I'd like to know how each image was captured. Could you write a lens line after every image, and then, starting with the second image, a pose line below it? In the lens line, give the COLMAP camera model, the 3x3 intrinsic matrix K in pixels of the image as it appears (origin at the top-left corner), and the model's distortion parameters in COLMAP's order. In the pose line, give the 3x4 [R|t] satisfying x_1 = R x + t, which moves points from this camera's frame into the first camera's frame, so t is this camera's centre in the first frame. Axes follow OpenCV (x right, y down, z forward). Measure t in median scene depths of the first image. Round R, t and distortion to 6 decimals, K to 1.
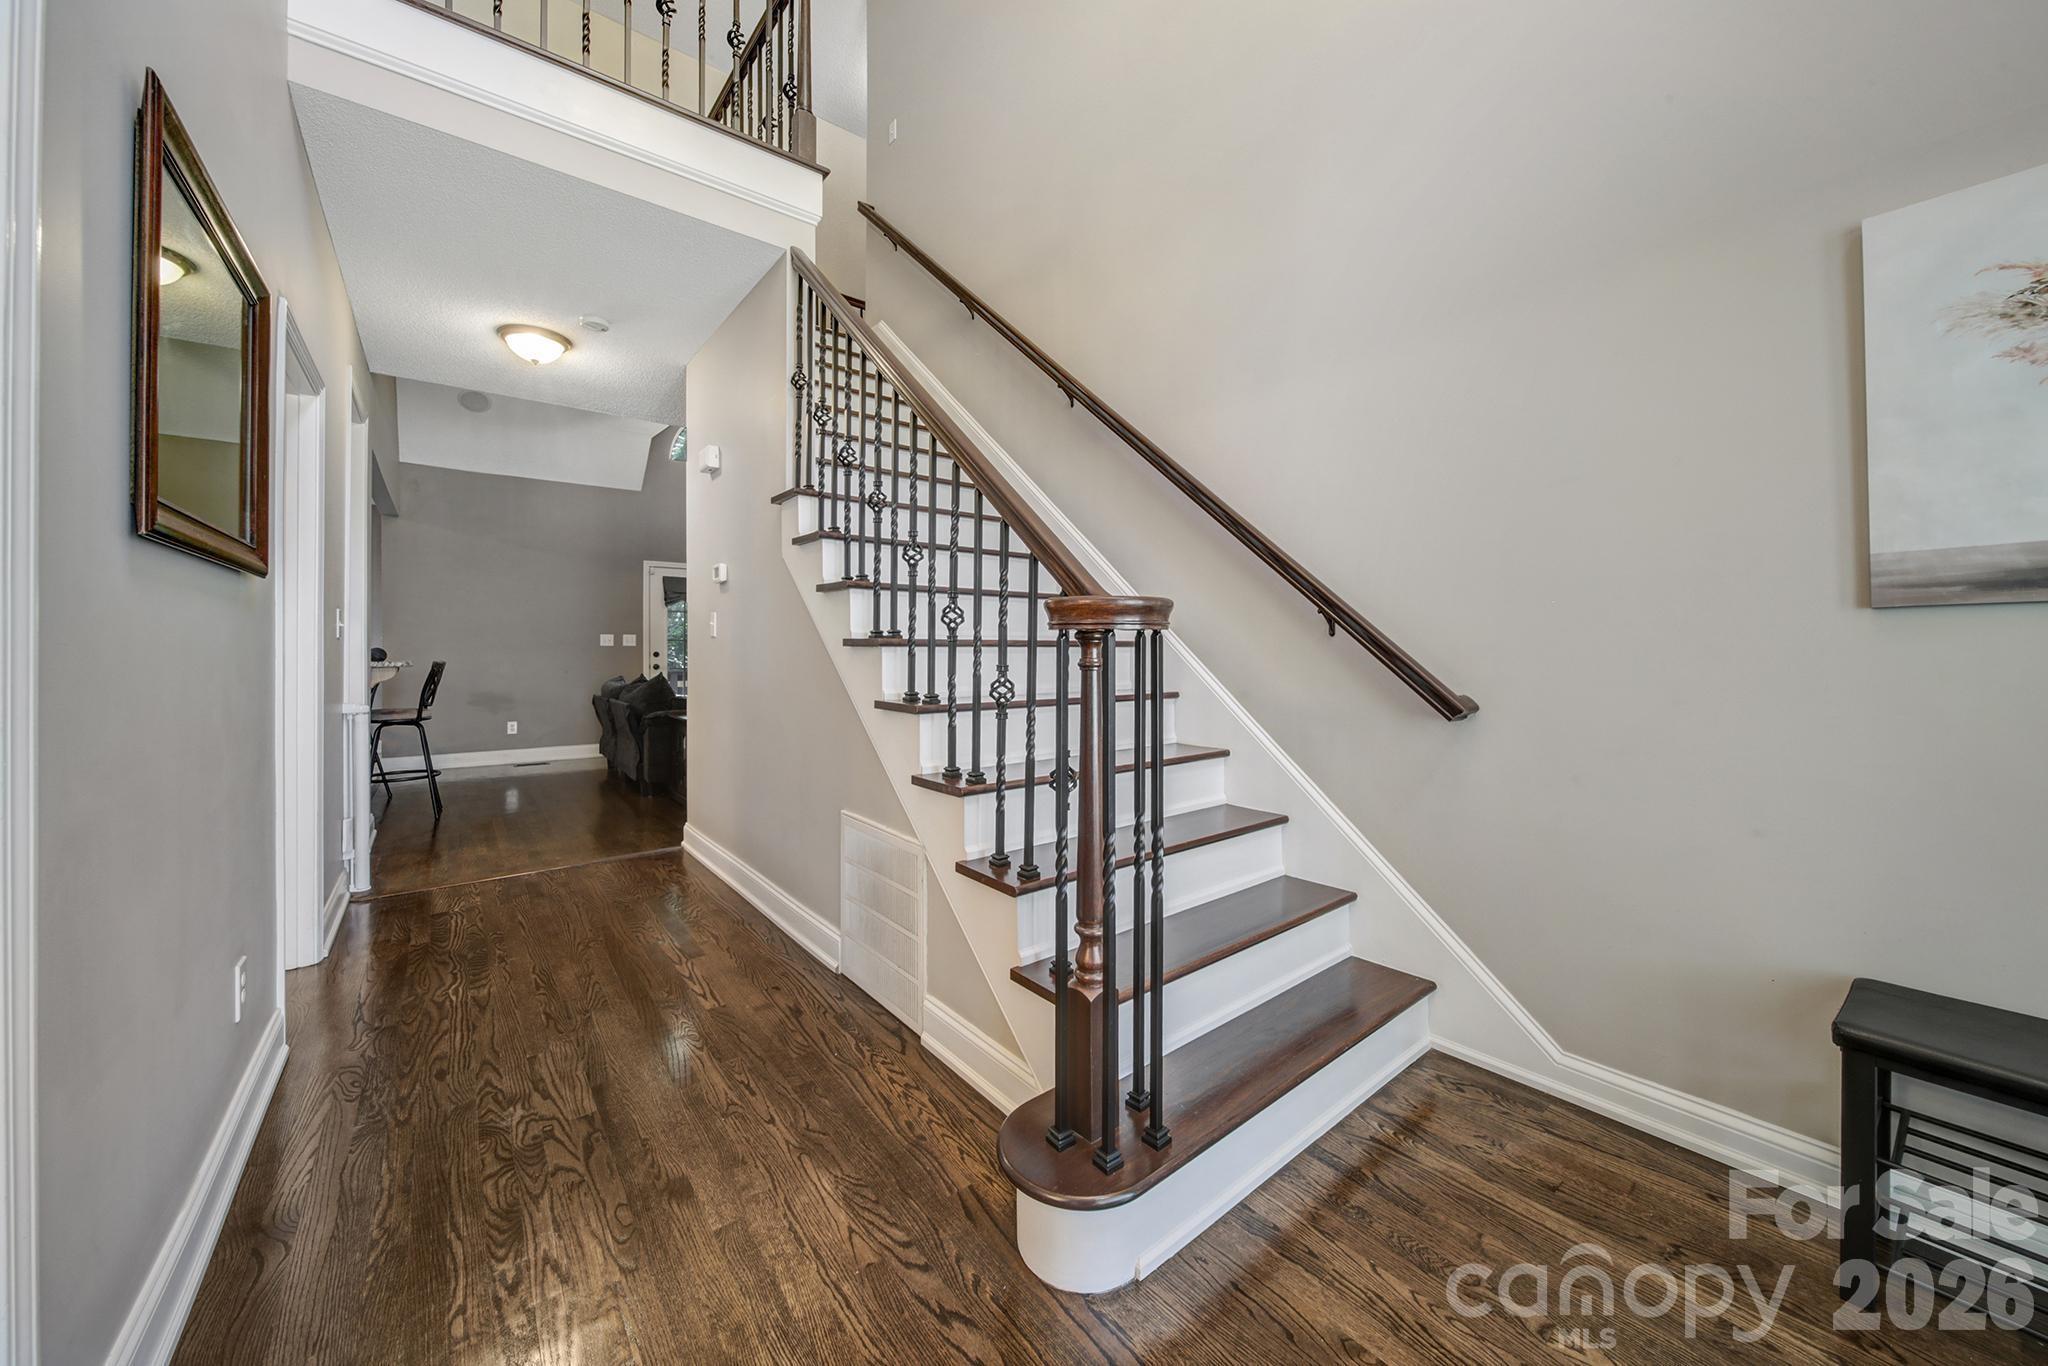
lens RADIAL K [[741.5, 0, 1024.1], [0, 741.5, 669.7], [0, 0, 1]] dist [0.000107, 0.000067]
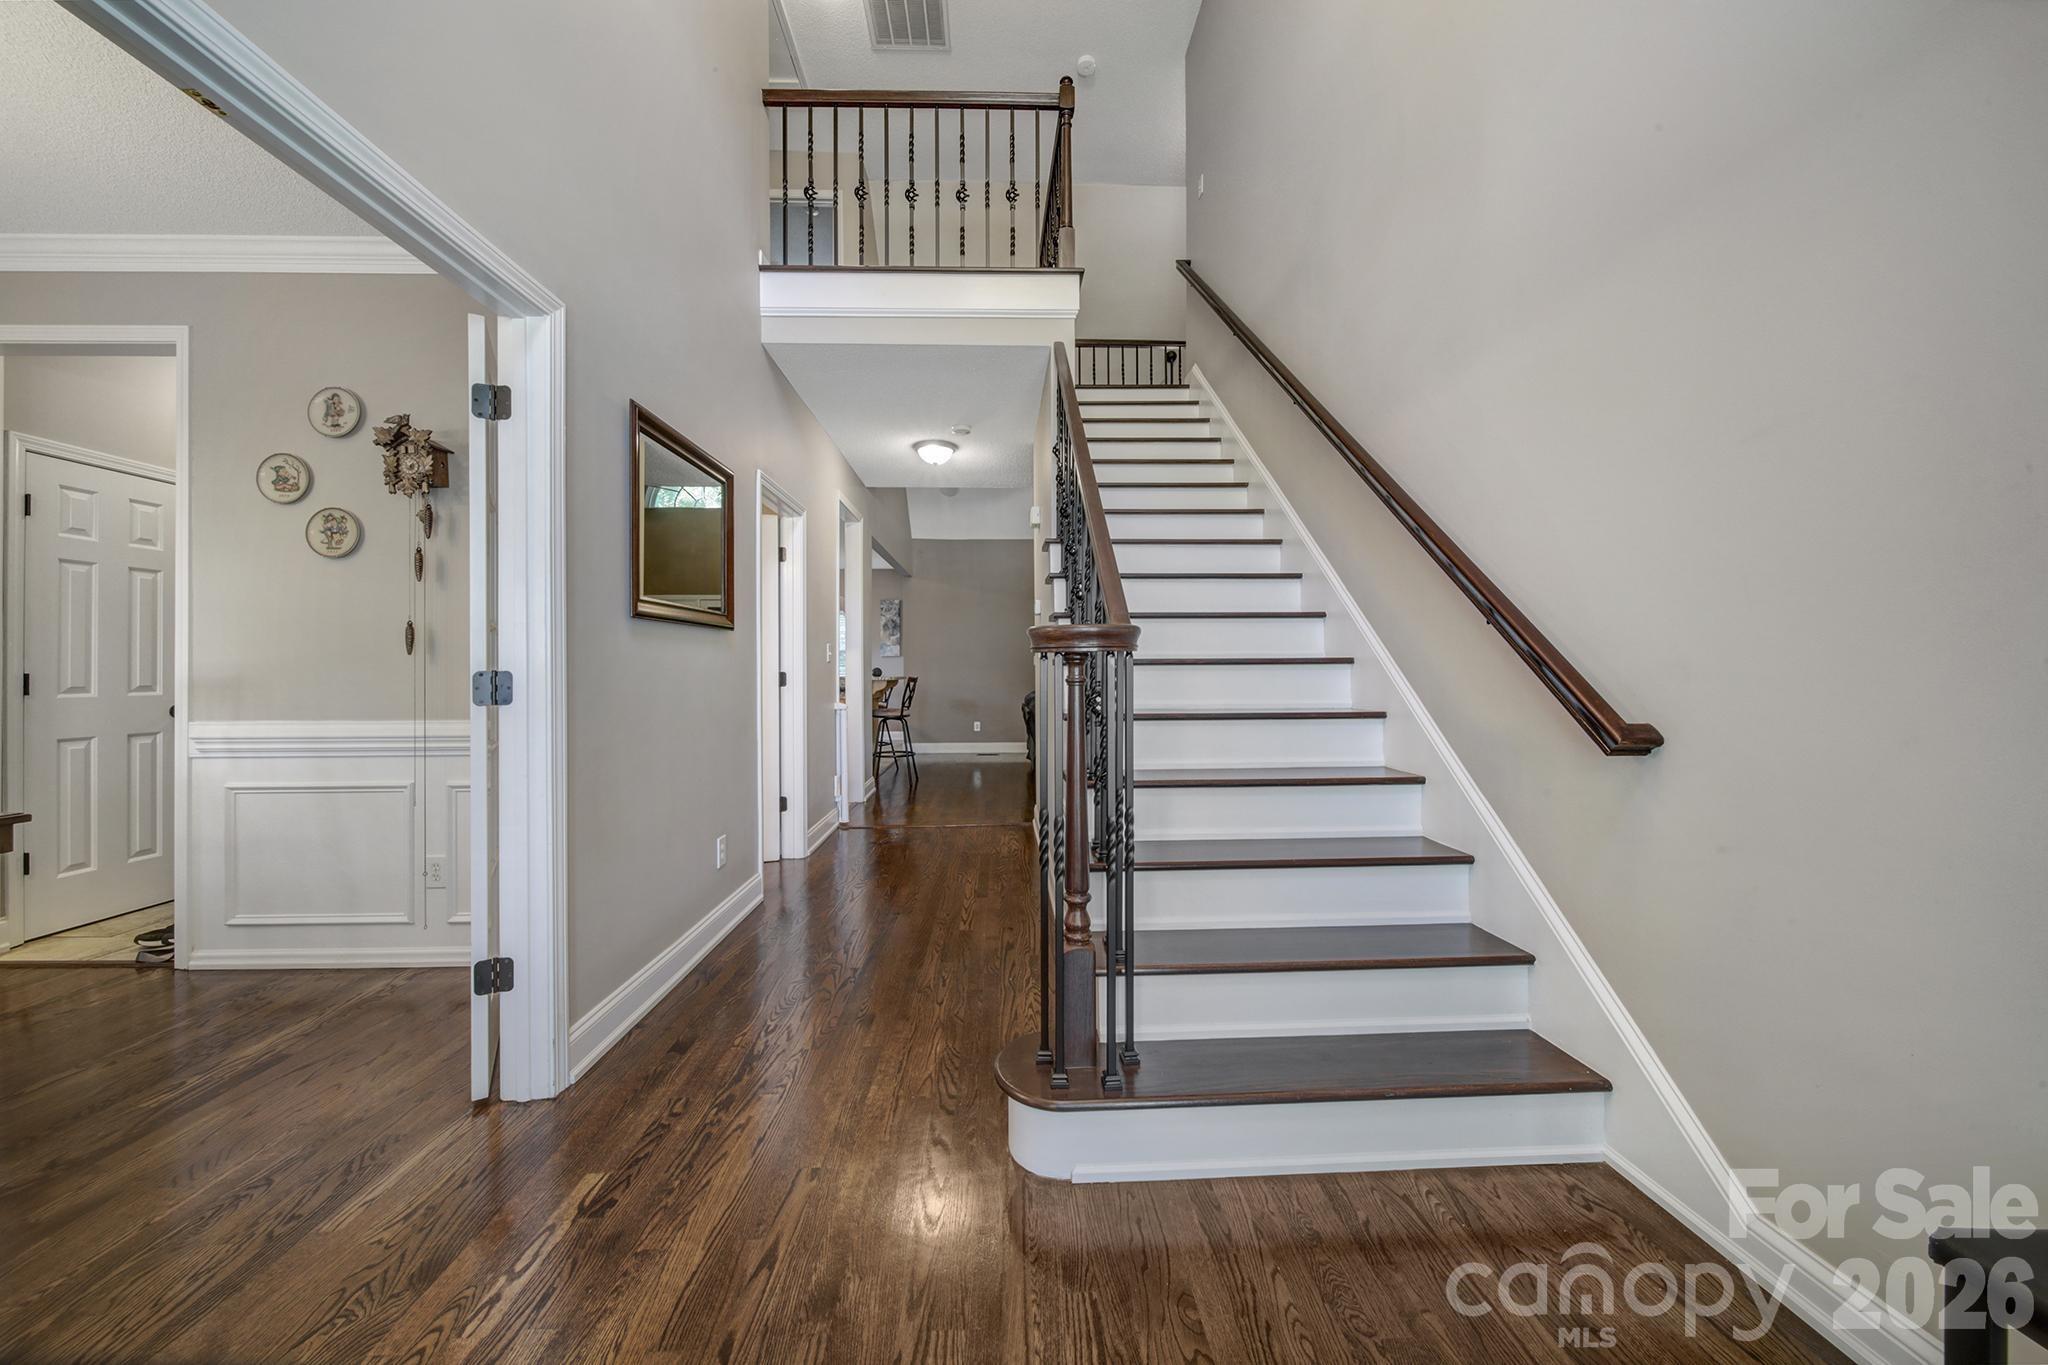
lens RADIAL K [[723.6, 0, 1023.7], [0, 723.6, 695.5], [0, 0, 1]] dist [-0.000669, -0.000066]
pose [[0.798939, 0.017767, -0.601149, 0.463000], [-0.009953, 0.999817, 0.016323, -0.000602], [0.601329, -0.007058, 0.798970, 0.000895]]
